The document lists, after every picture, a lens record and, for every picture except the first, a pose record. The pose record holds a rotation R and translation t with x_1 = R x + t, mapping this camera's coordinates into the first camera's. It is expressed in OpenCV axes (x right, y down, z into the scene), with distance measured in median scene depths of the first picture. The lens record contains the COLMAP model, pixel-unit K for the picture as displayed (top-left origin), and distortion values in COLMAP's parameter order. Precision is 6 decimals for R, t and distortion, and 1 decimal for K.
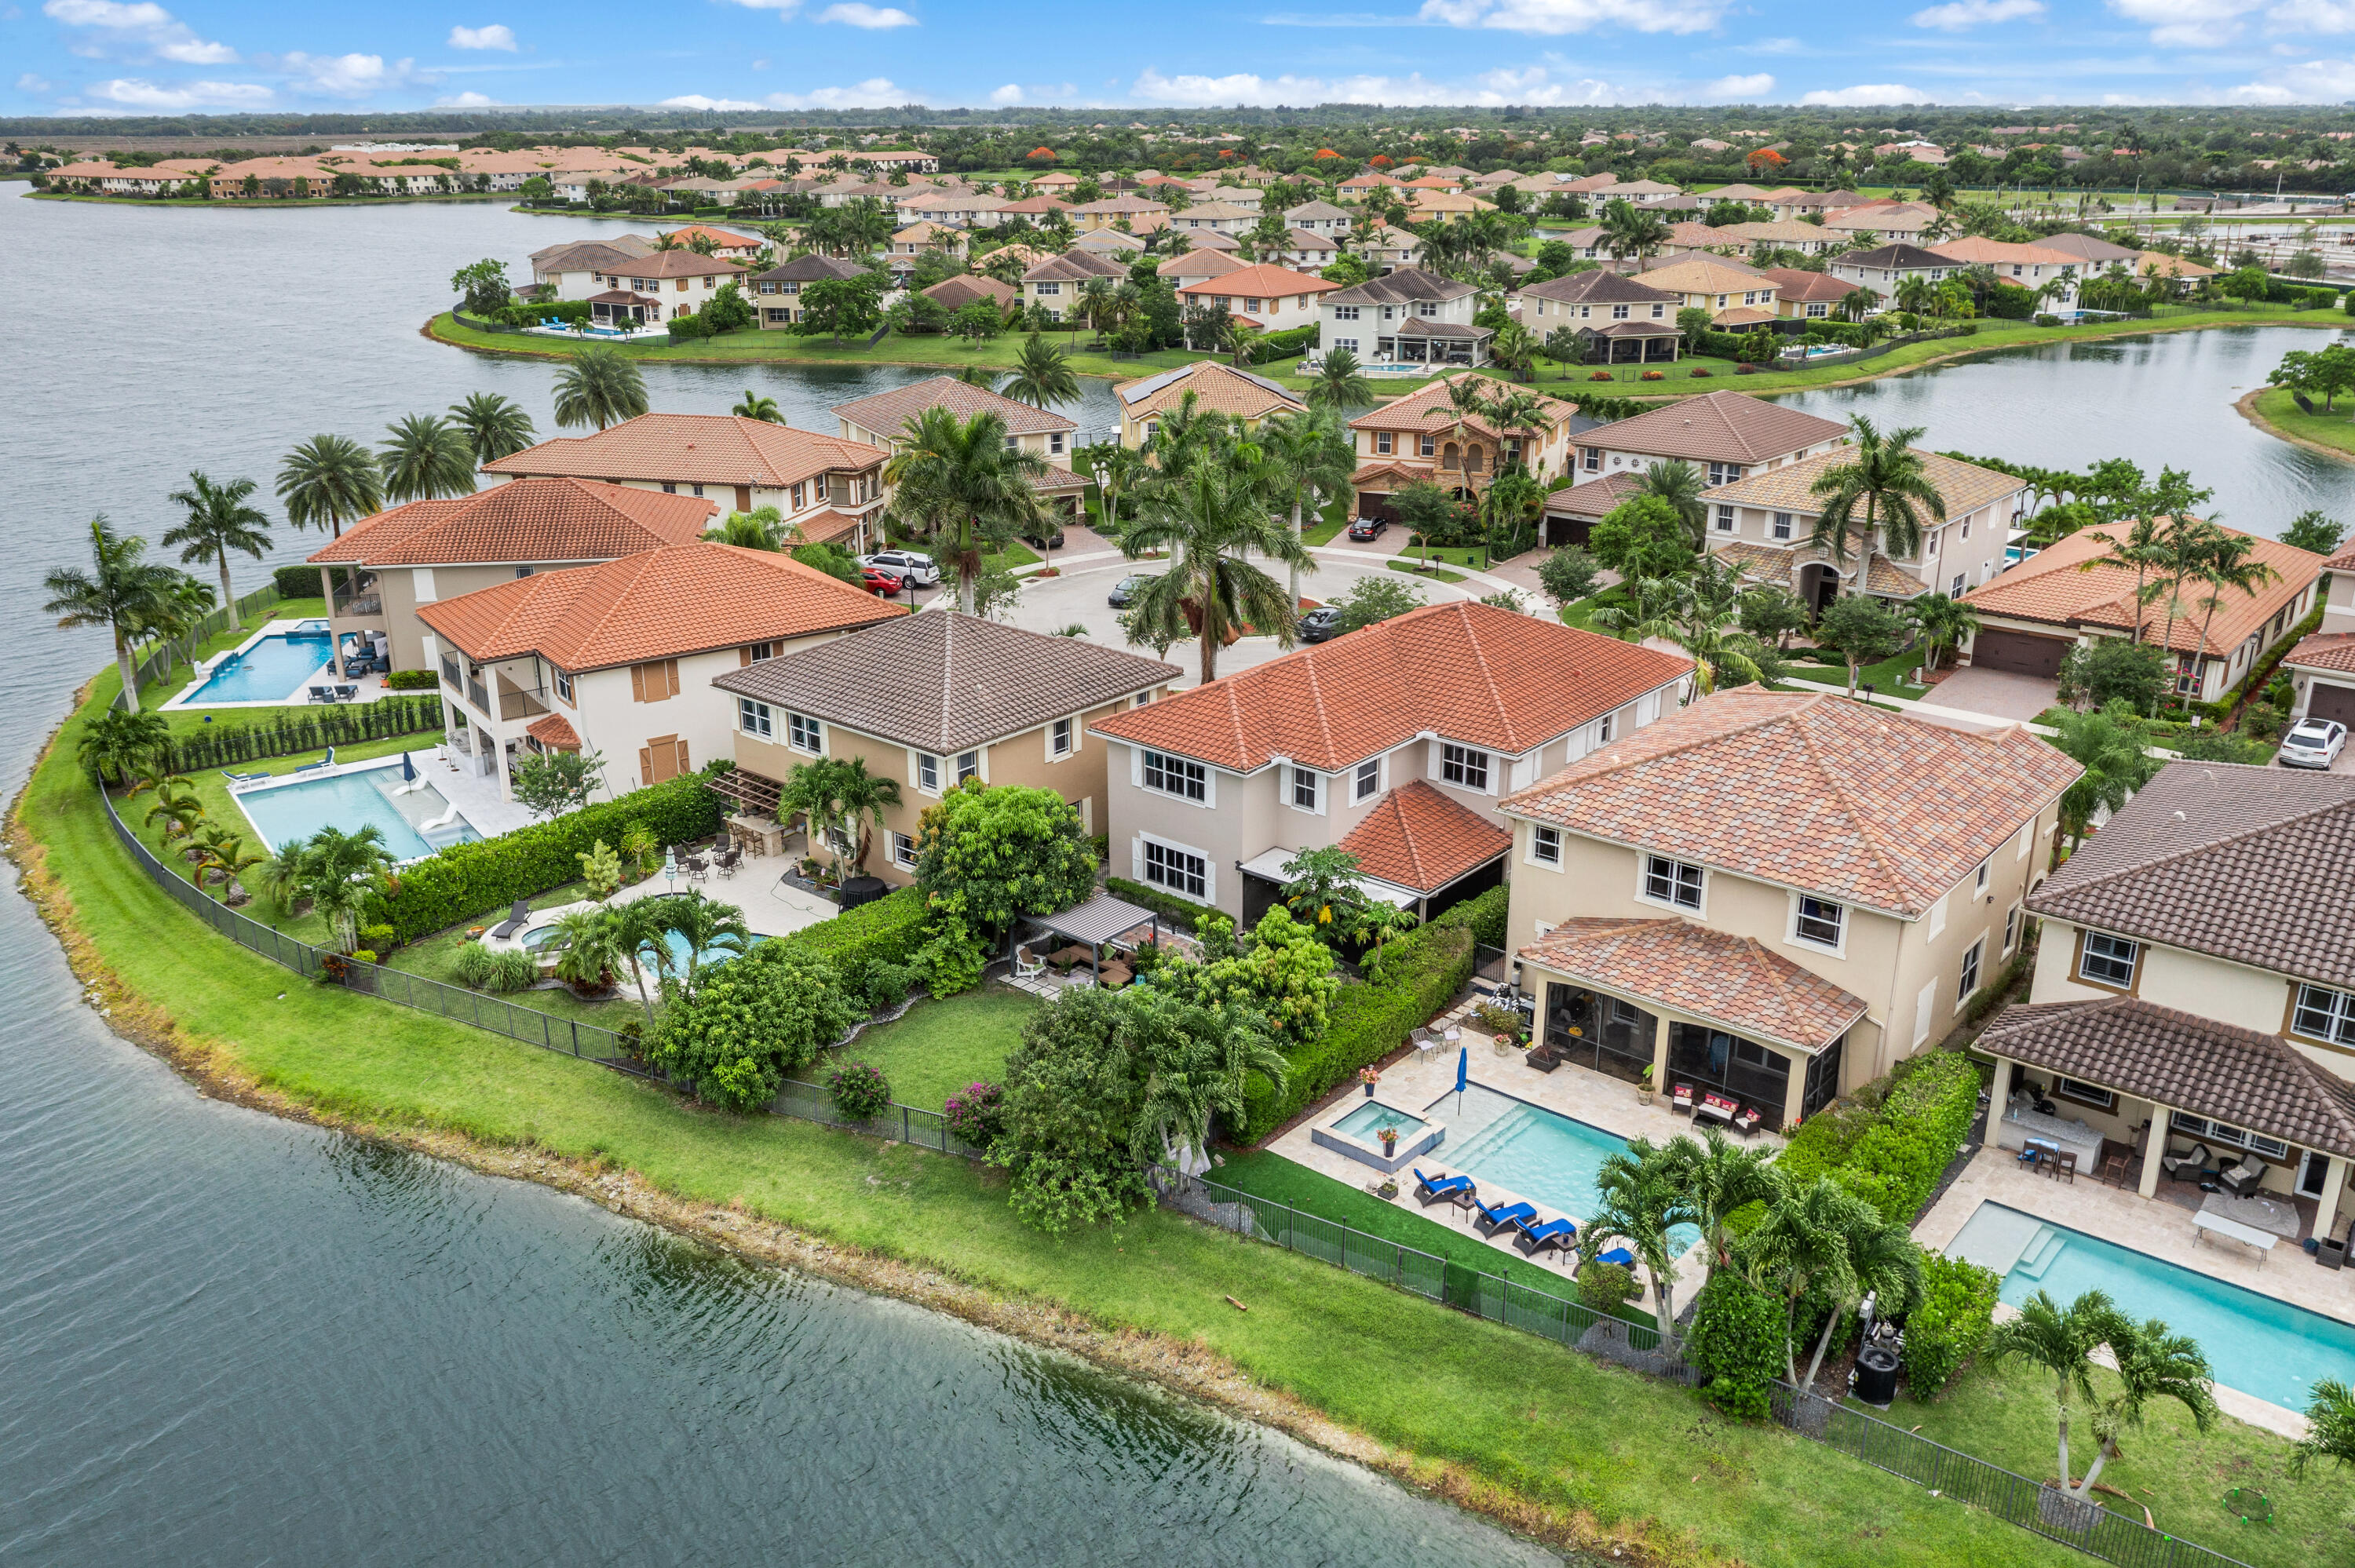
lens RADIAL K [[1872.1, 0, 1169.6], [0, 1872.1, 784.7], [0, 0, 1]] dist [-0.011840, 0.005341]
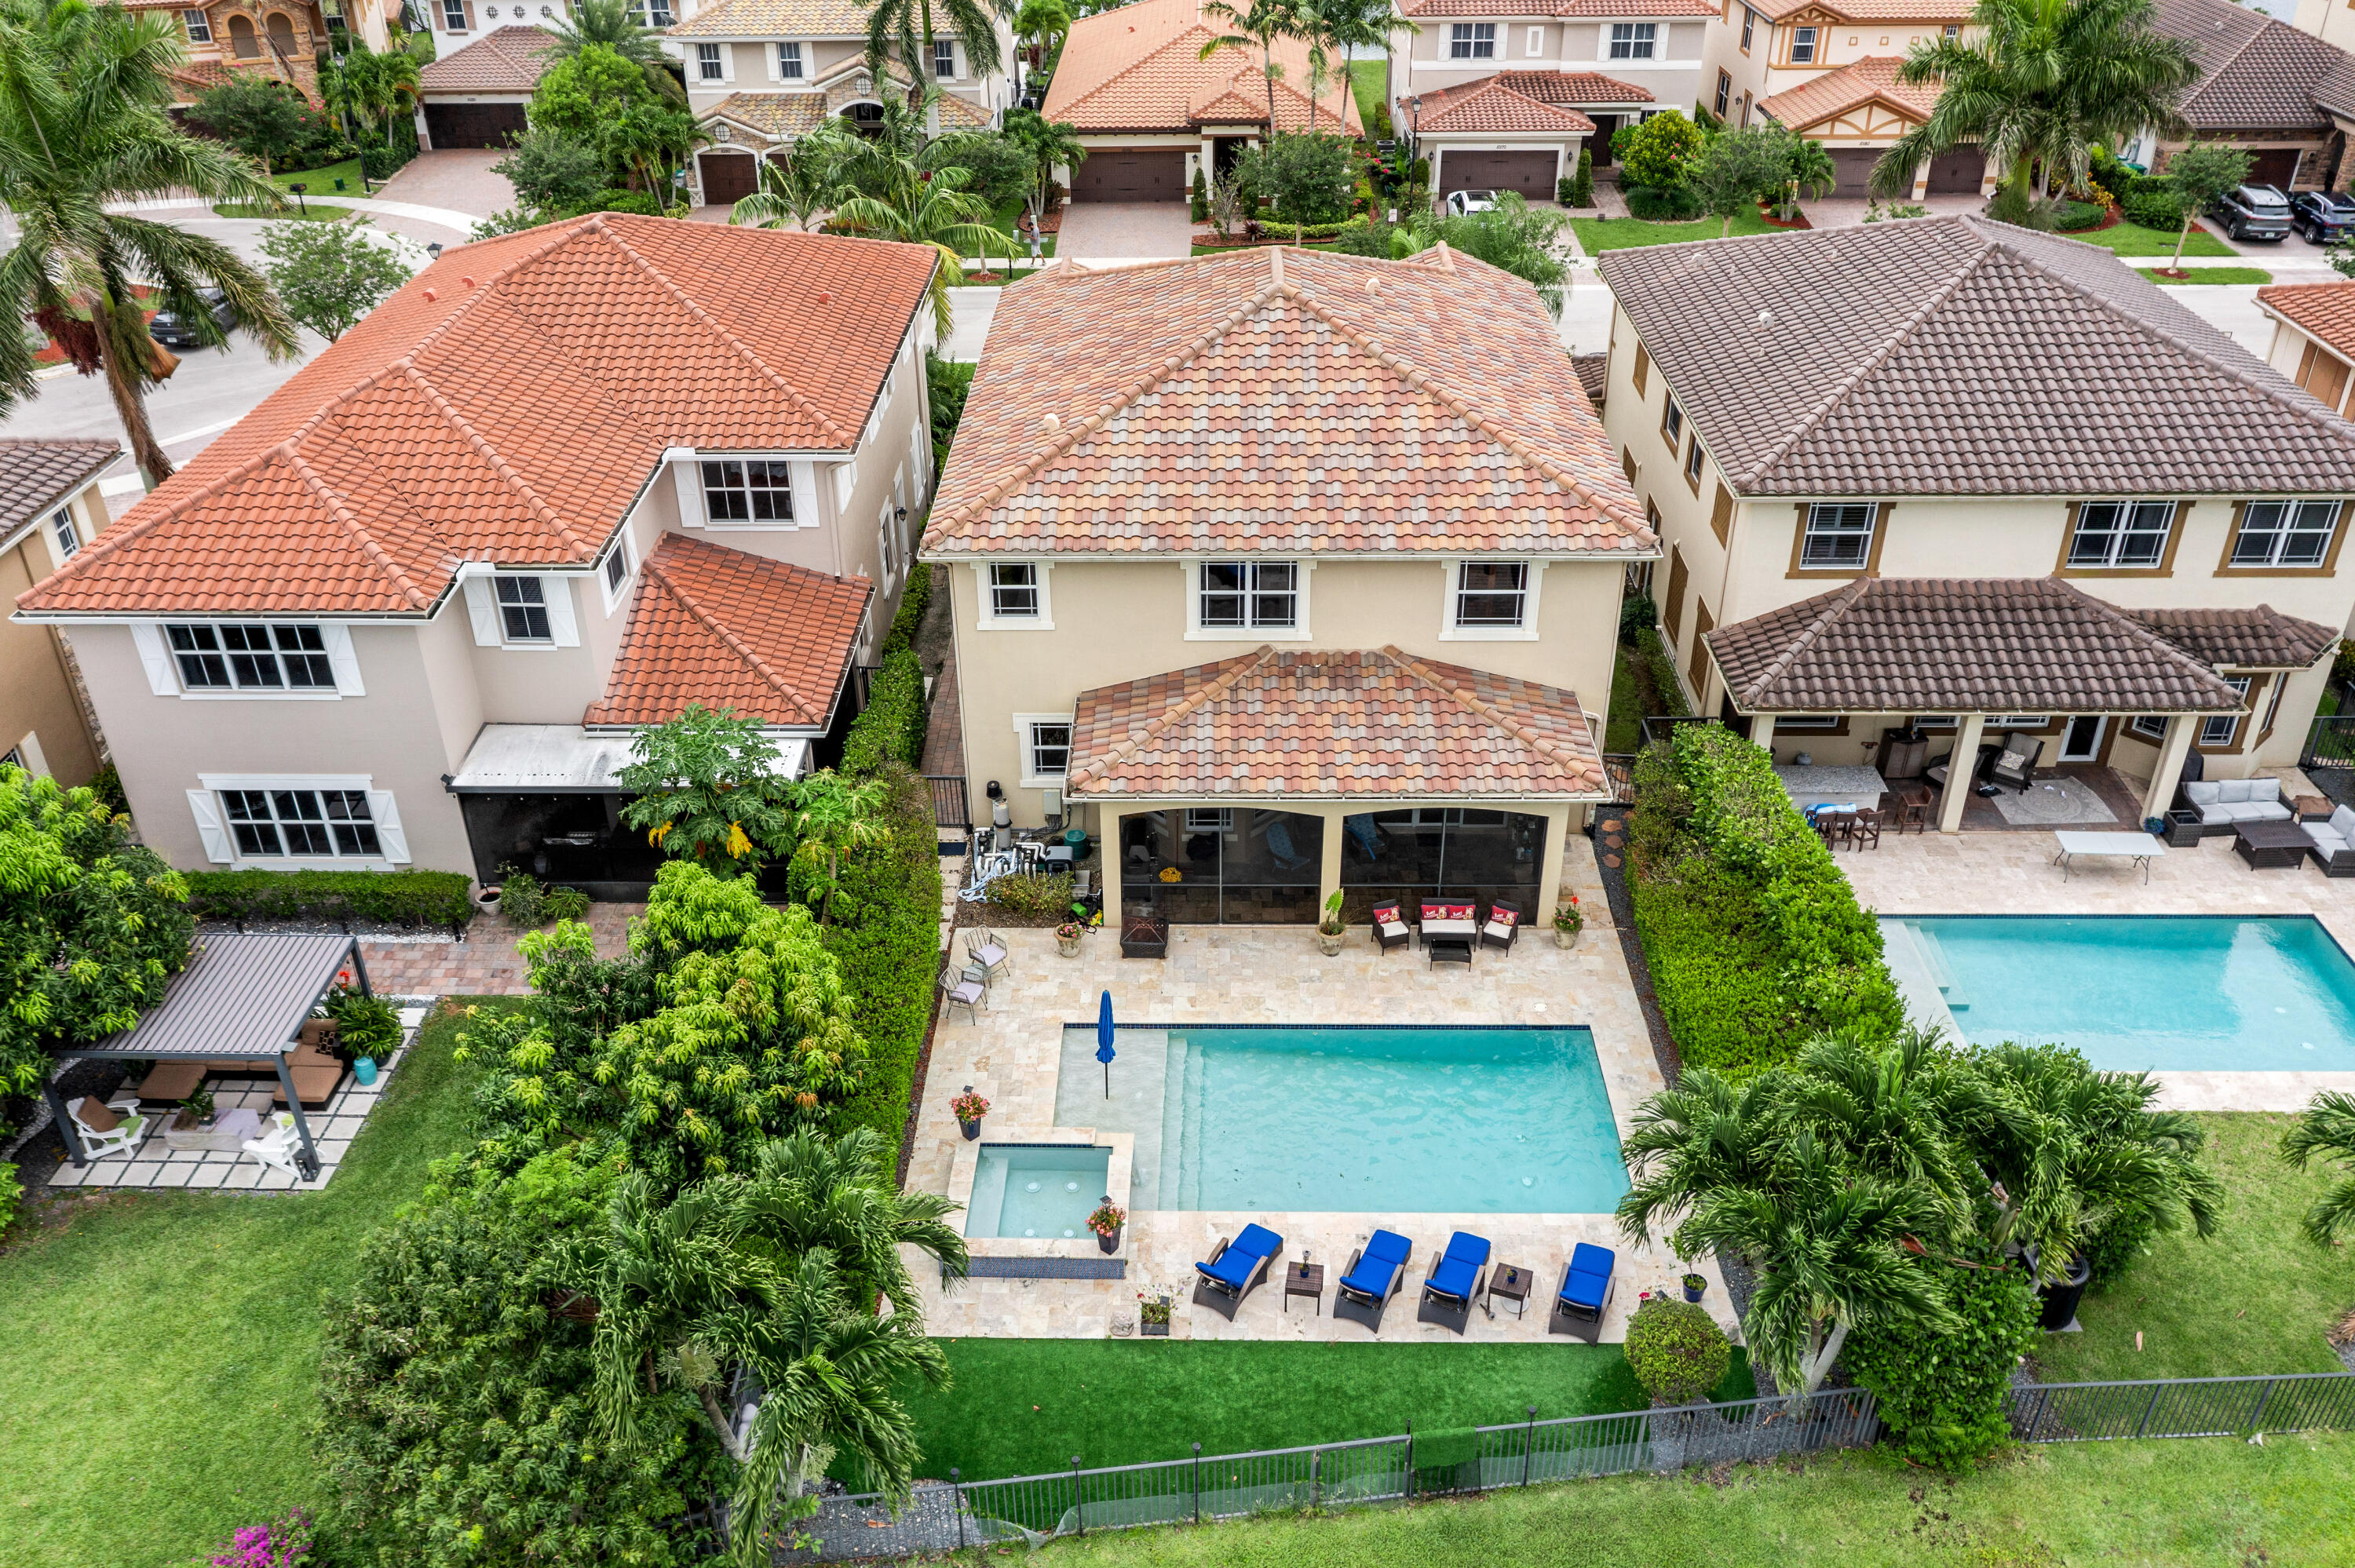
lens RADIAL K [[1872.1, 0, 1169.6], [0, 1872.1, 784.7], [0, 0, 1]] dist [-0.011840, 0.005341]
pose [[0.773707, -0.338025, 0.535833, -0.088512], [0.223649, 0.937046, 0.268192, -0.052488], [-0.592756, -0.087663, 0.800597, 0.450895]]
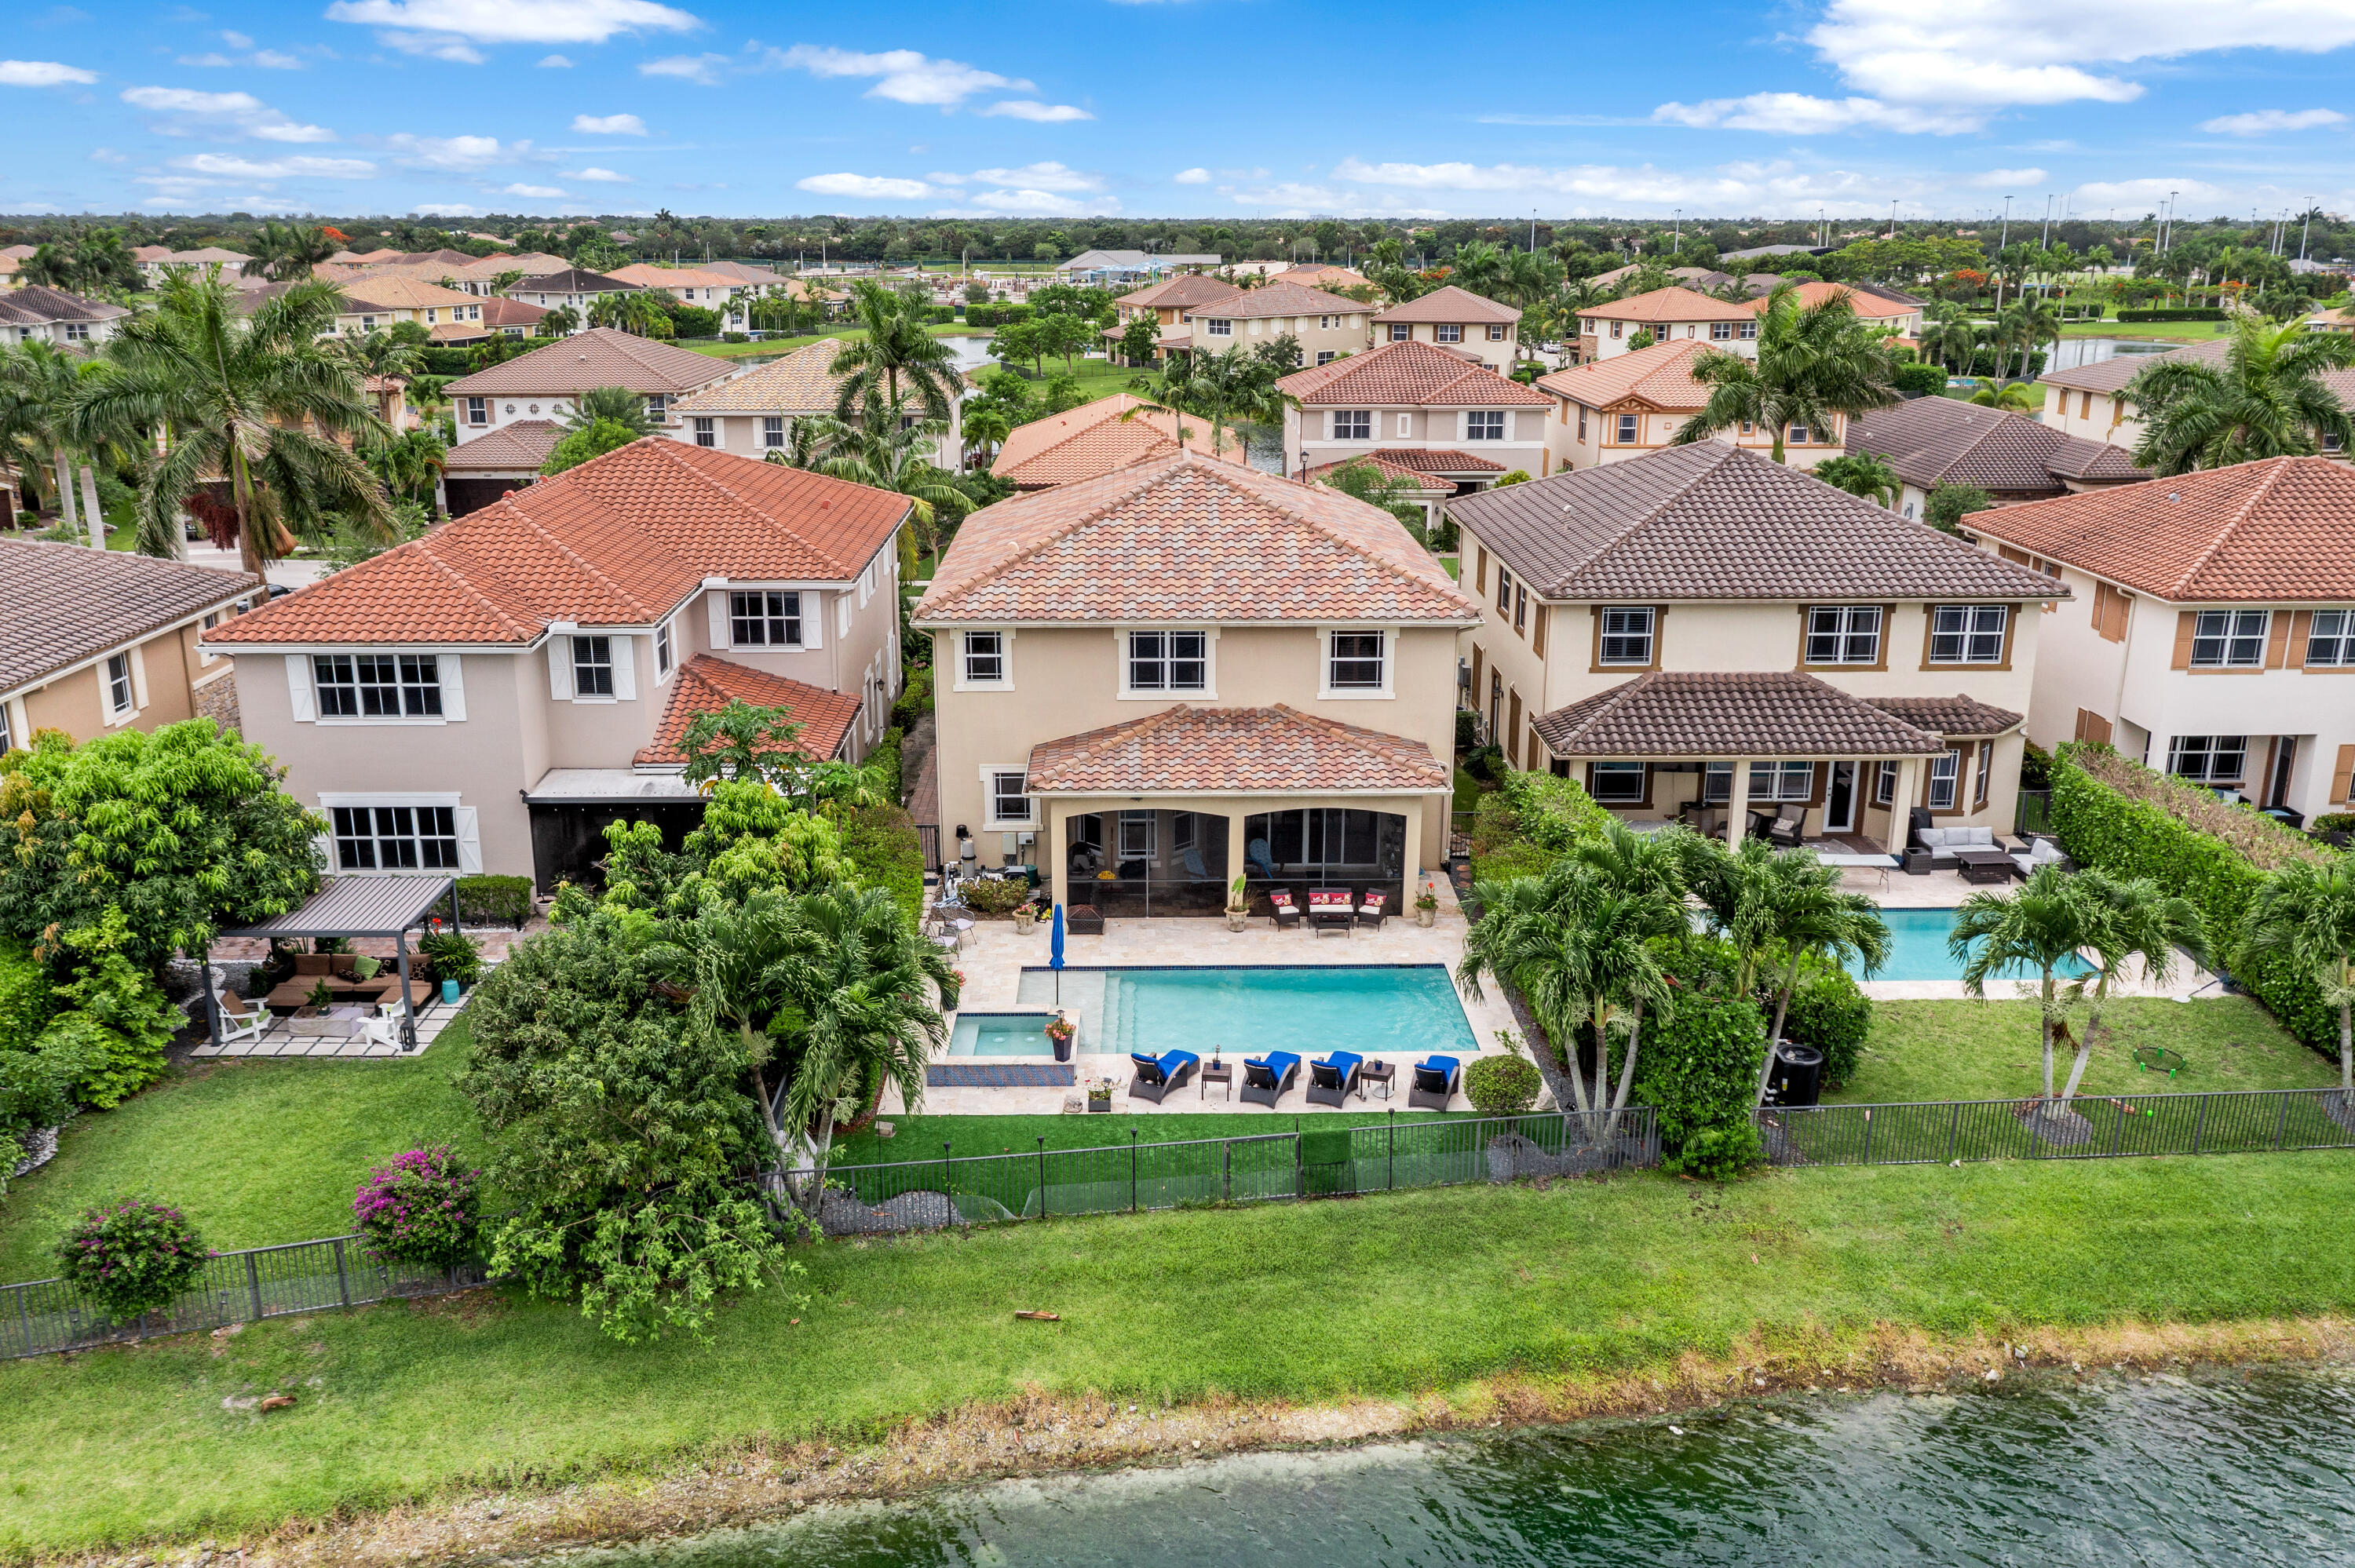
lens RADIAL K [[1902.6, 0, 1169.4], [0, 1902.6, 785.0], [0, 0, 1]] dist [-0.011386, 0.006163]
pose [[0.747375, -0.184169, 0.638367, -0.217995], [0.222591, 0.974694, 0.020598, 0.075307], [-0.626007, 0.126700, 0.769456, 0.340655]]
